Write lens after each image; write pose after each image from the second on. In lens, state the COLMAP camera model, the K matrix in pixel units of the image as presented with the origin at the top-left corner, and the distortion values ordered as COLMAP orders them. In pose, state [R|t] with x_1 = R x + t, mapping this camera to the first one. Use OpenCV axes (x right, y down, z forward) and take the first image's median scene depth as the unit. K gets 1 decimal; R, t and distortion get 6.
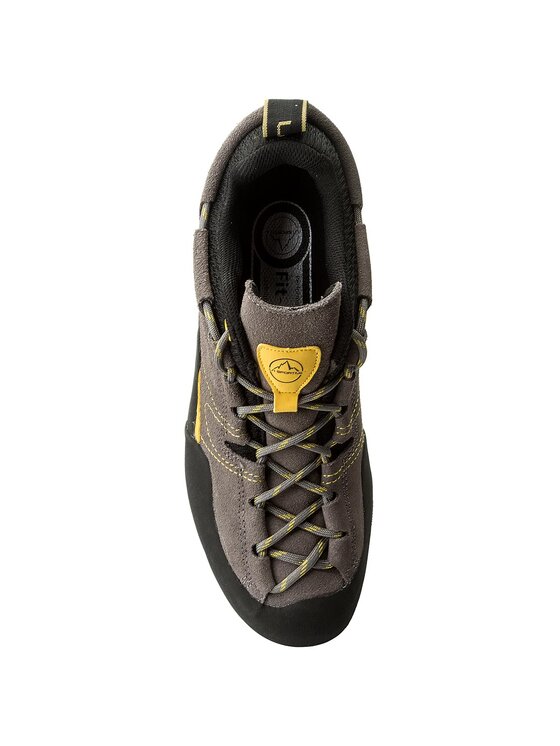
lens RADIAL K [[1179.5, 0, 280.5], [0, 1179.5, 372.9], [0, 0, 1]] dist [-0.013172, 0.000000]
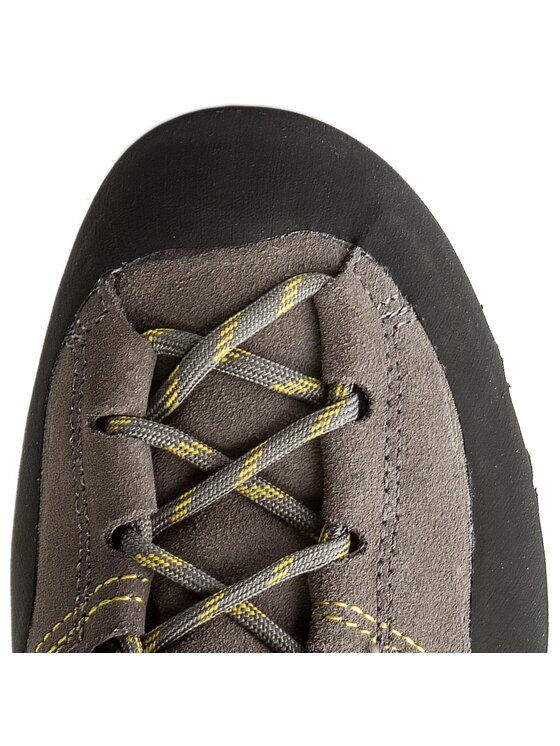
lens RADIAL K [[1354.5, 0, 280.5], [0, 1354.5, 372.9], [0, 0, 1]] dist [0.322640, 0.000000]
pose [[-0.992101, -0.105044, 0.068560, -0.023993], [0.102811, -0.994073, -0.035336, 0.171076], [0.071865, -0.028008, 0.997021, 0.604552]]
